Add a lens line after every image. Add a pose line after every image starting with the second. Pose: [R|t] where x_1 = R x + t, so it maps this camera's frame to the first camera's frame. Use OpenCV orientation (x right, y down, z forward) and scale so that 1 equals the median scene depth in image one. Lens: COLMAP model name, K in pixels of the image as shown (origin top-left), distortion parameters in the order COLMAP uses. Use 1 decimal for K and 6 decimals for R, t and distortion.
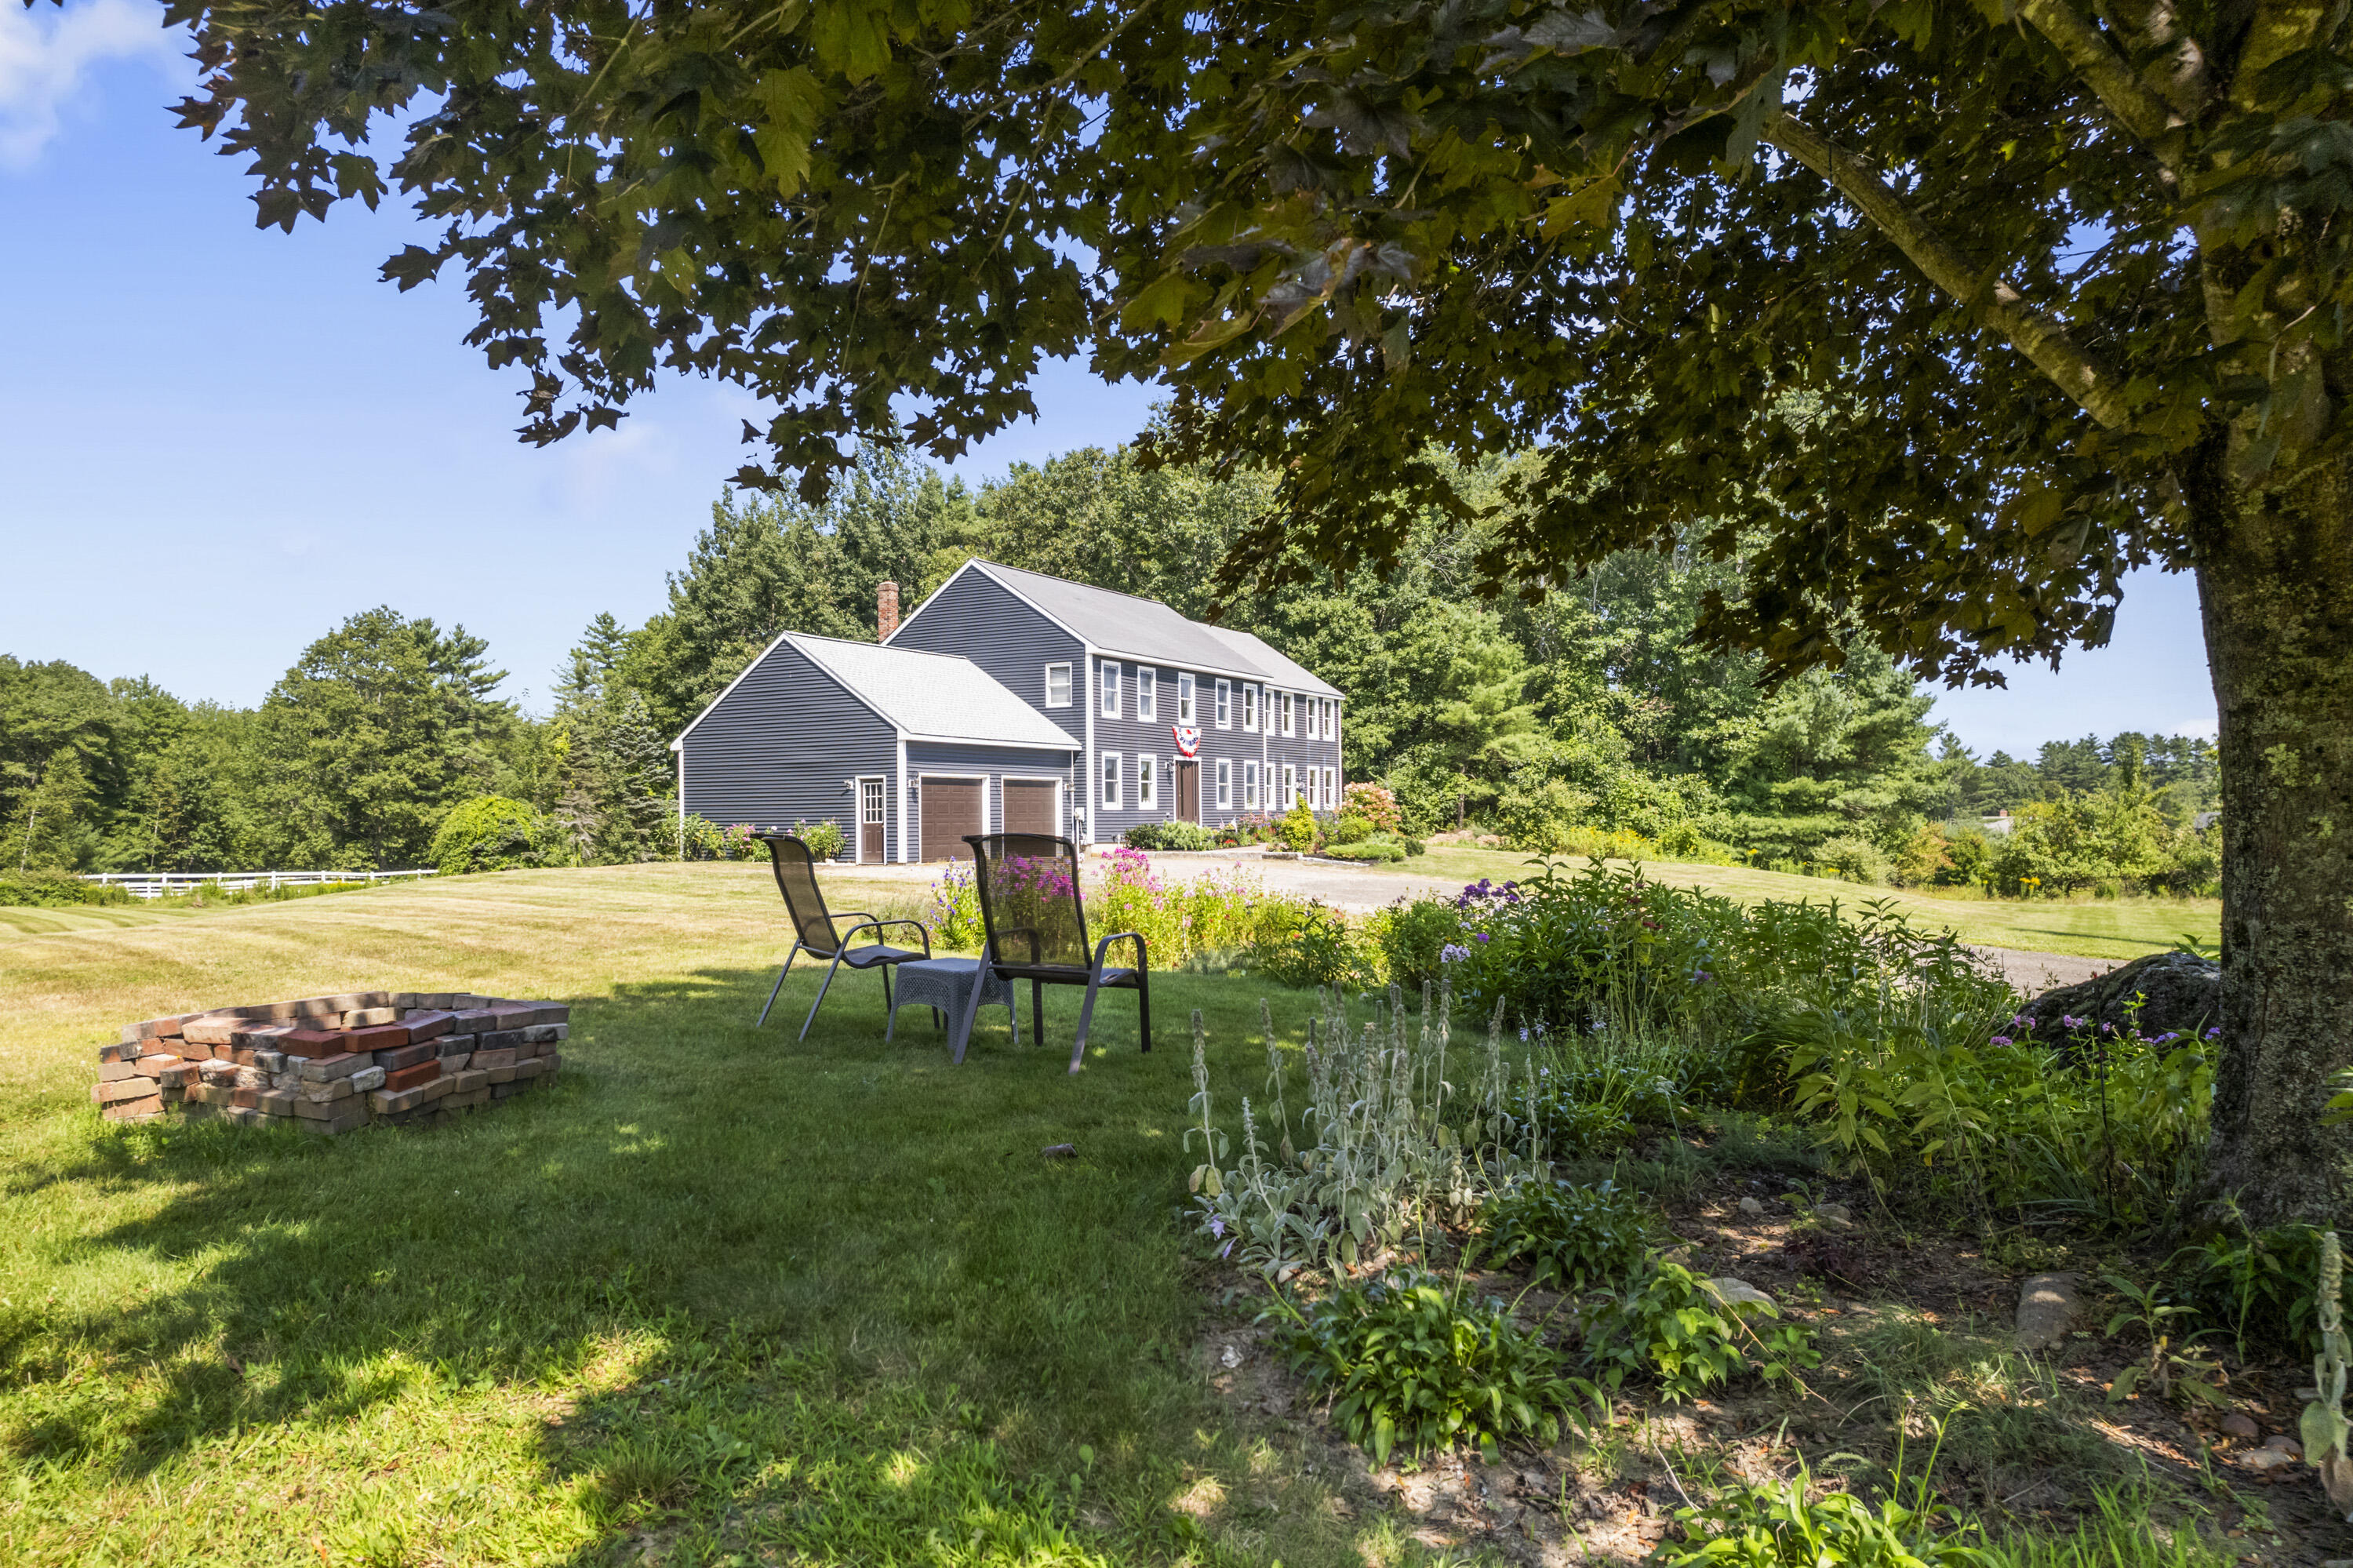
lens RADIAL K [[1531.6, 0, 1176.5], [0, 1531.6, 784.0], [0, 0, 1]] dist [-0.091328, 0.082477]
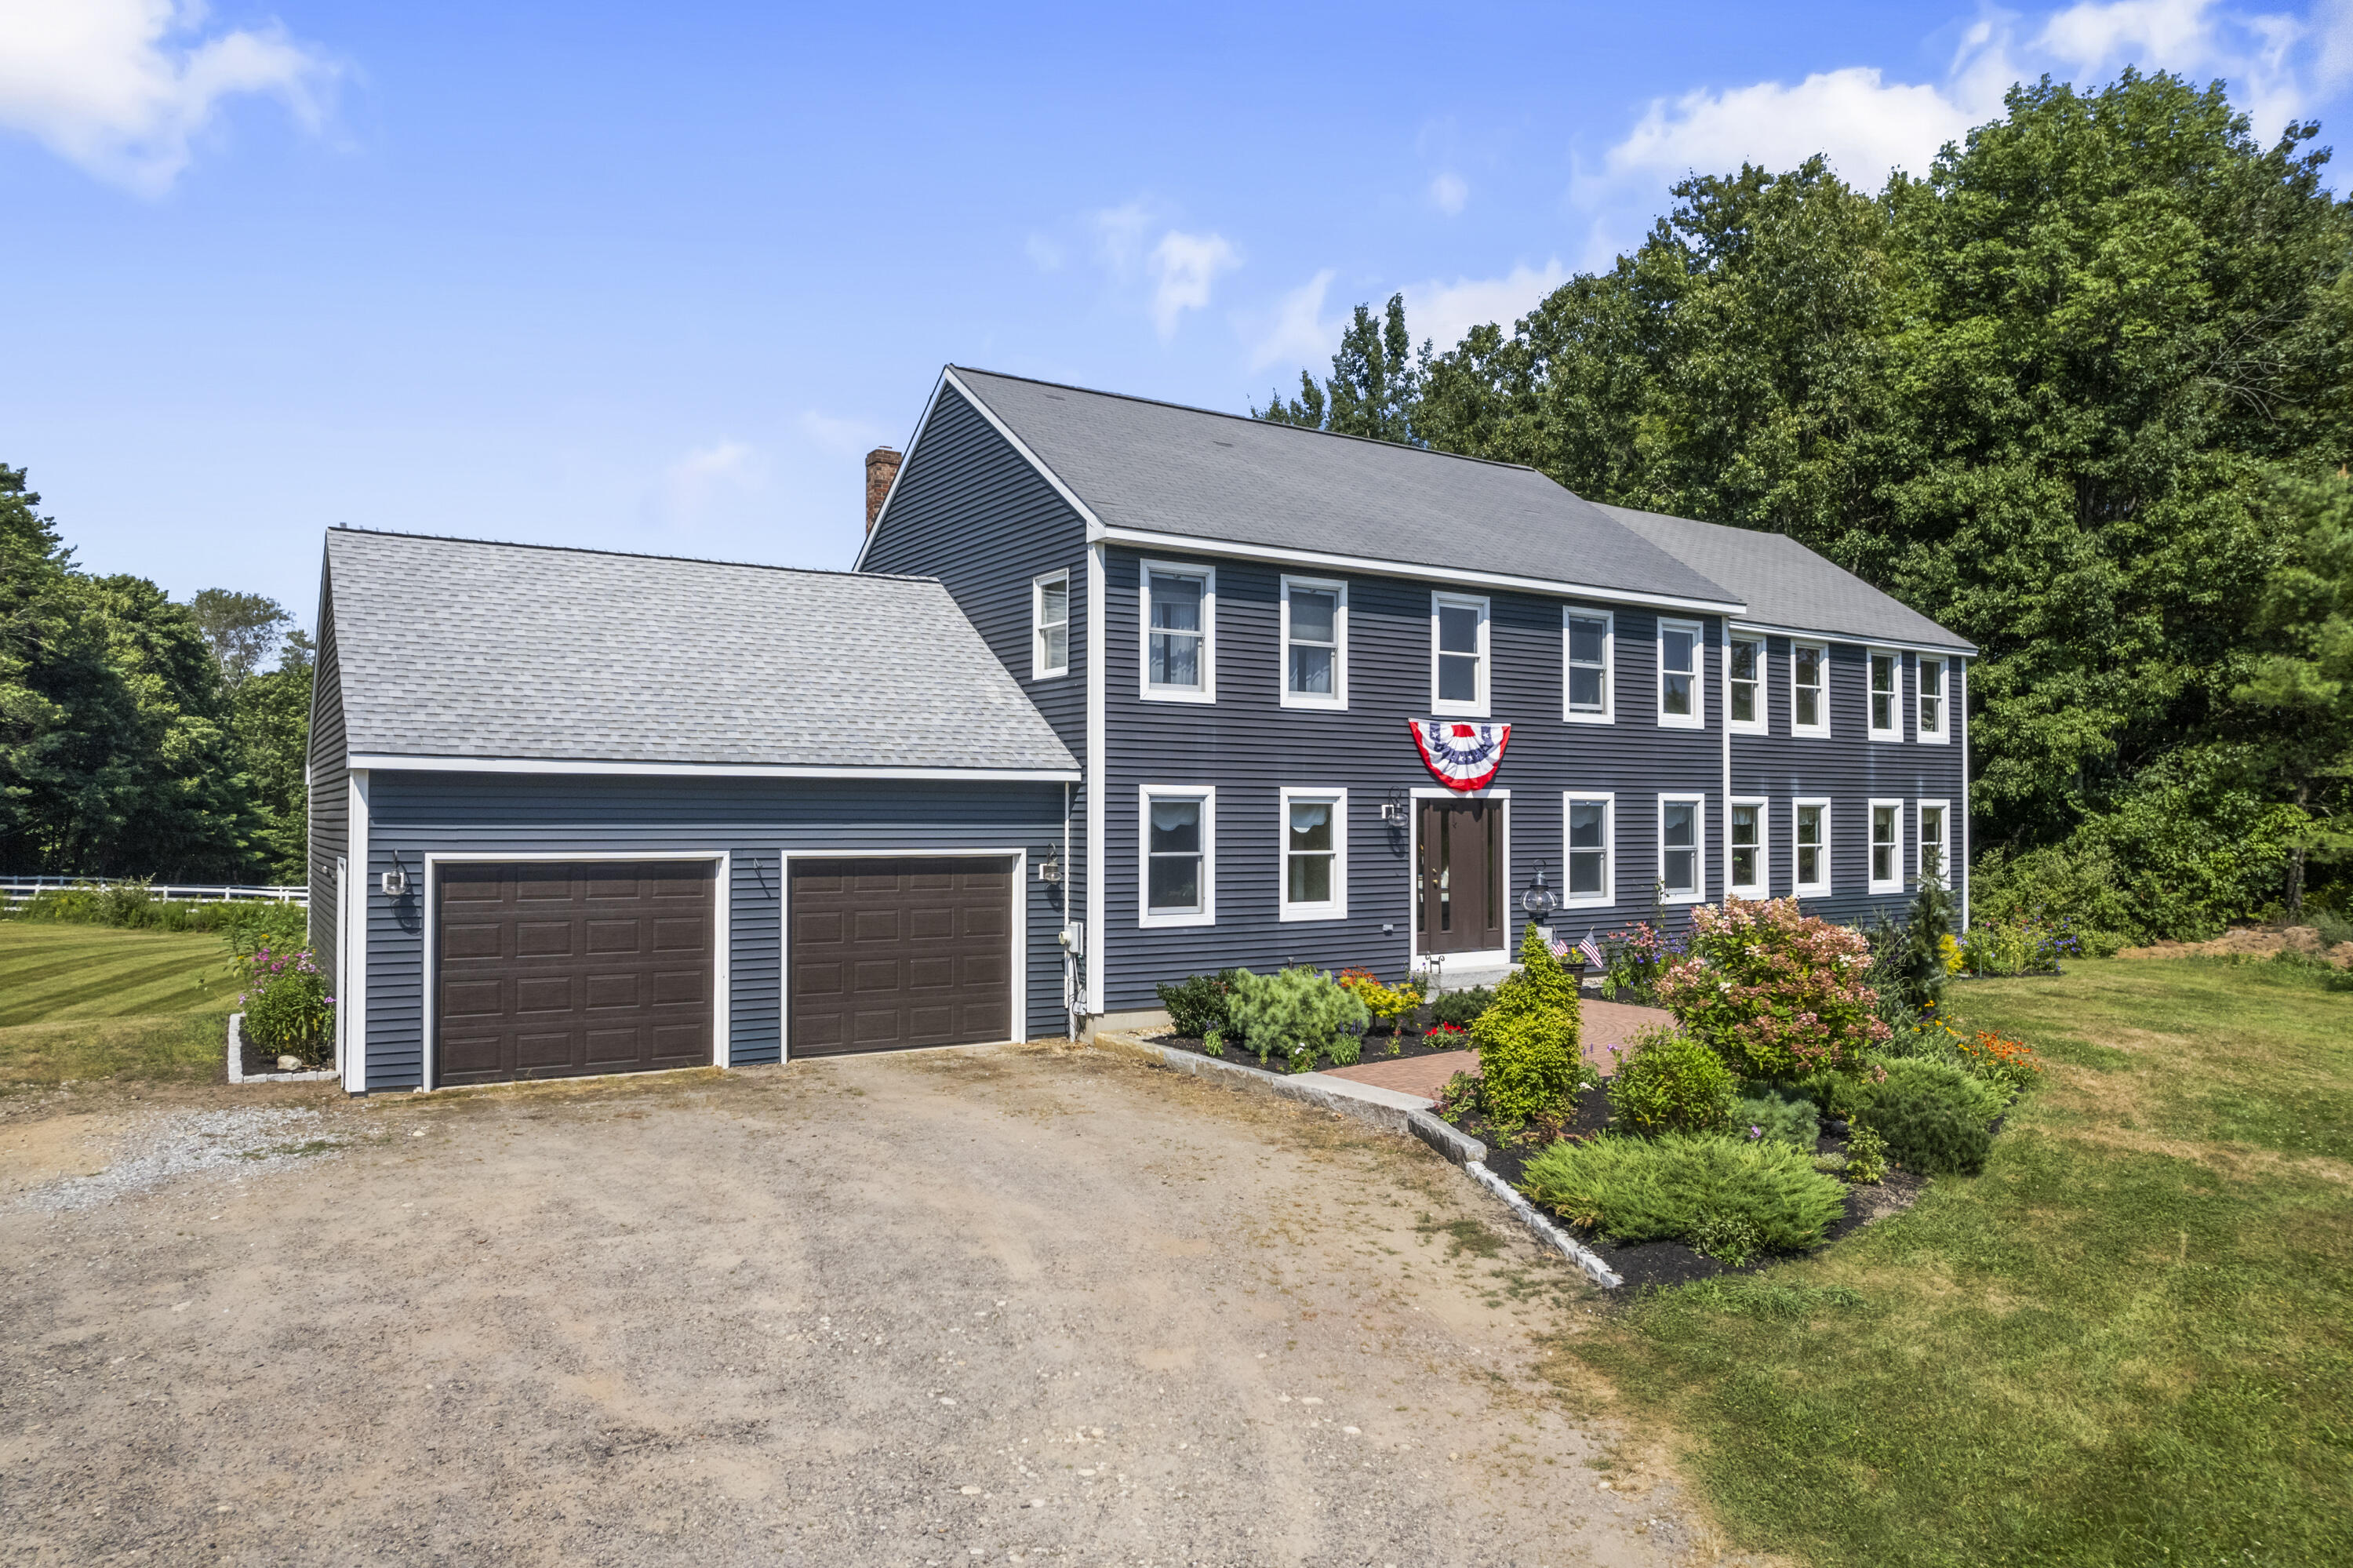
lens RADIAL K [[1531.6, 0, 1176.5], [0, 1531.6, 784.0], [0, 0, 1]] dist [-0.091328, 0.082477]
pose [[0.882212, 0.000900, -0.470852, 0.100213], [-0.000607, 1.000000, 0.000774, -0.014344], [0.470853, -0.000396, 0.882212, 0.429079]]
